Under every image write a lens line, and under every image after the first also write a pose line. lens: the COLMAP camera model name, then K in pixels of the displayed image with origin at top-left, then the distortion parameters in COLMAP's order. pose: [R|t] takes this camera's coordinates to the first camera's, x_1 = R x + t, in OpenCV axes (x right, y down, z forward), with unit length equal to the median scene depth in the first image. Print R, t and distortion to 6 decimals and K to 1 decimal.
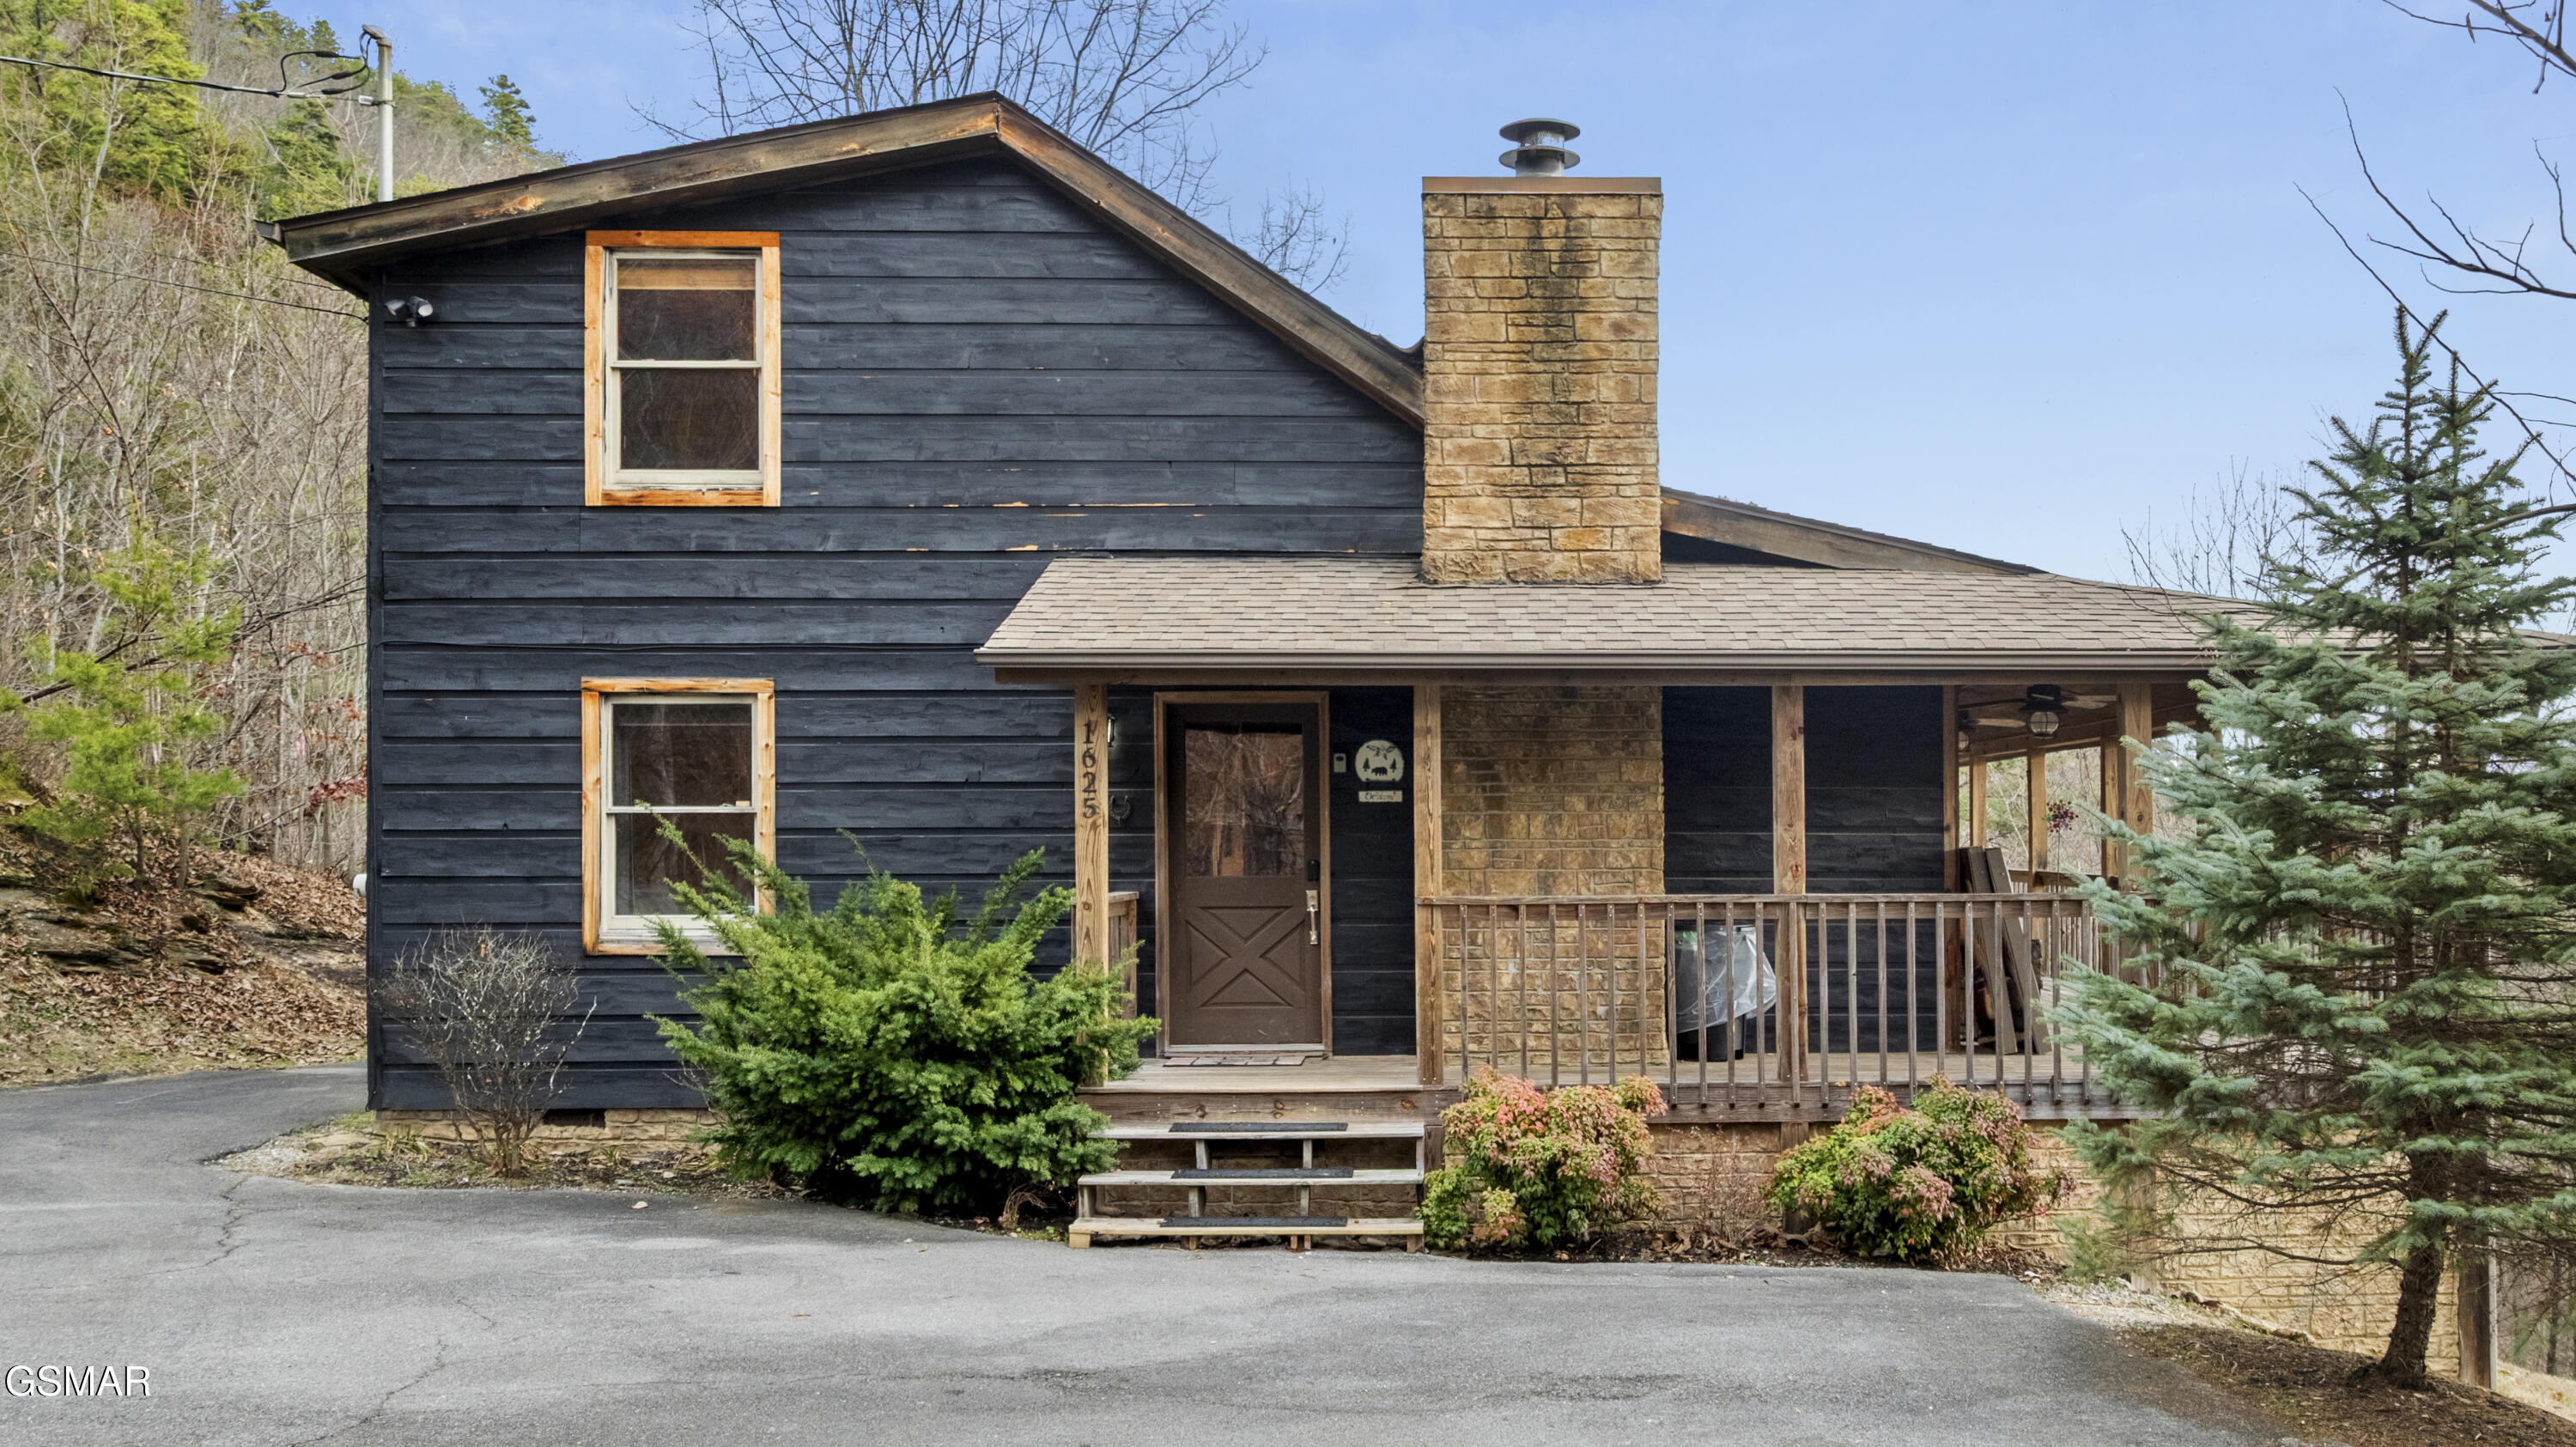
lens RADIAL K [[2080.8, 0, 1288.2], [0, 2080.8, 799.8], [0, 0, 1]] dist [-0.010427, -0.007212]
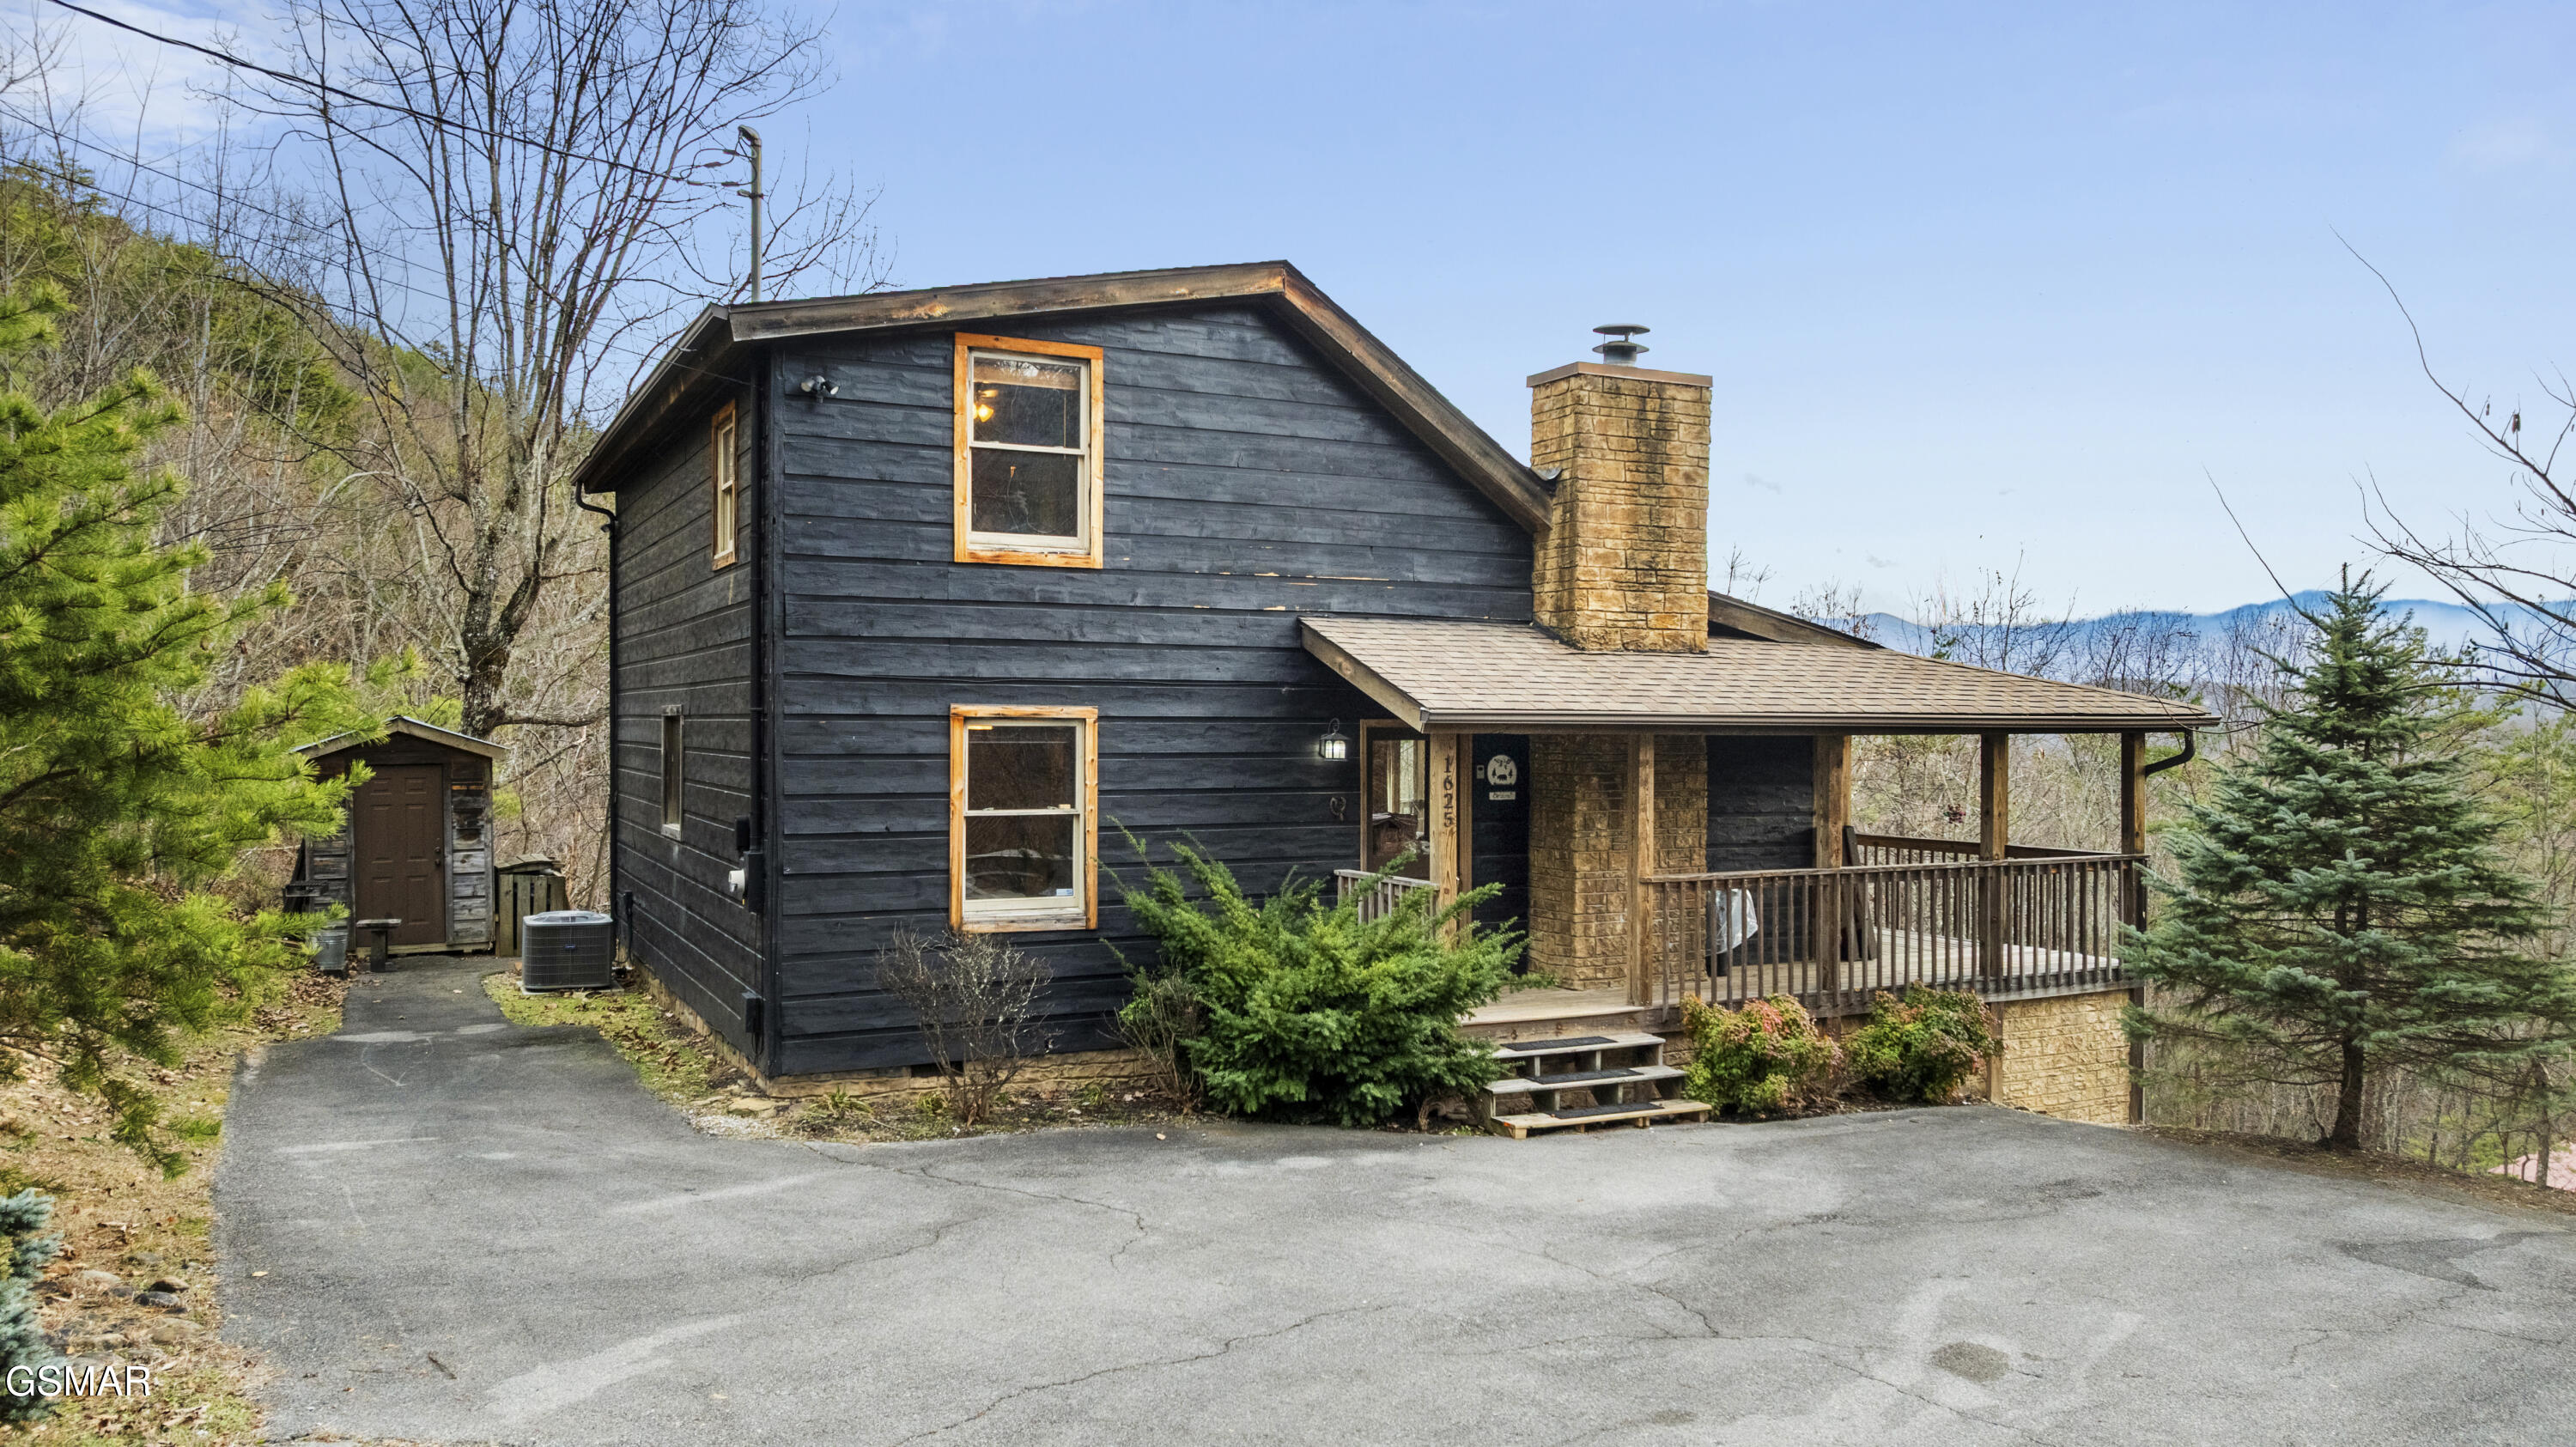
lens RADIAL K [[1826.3, 0, 1285.8], [0, 1826.3, 723.4], [0, 0, 1]] dist [-0.012270, -0.001820]
pose [[0.907512, 0.008290, 0.419944, -0.607557], [-0.012366, 0.999899, 0.006984, -0.057698], [-0.419844, -0.011531, 0.907523, -0.041223]]
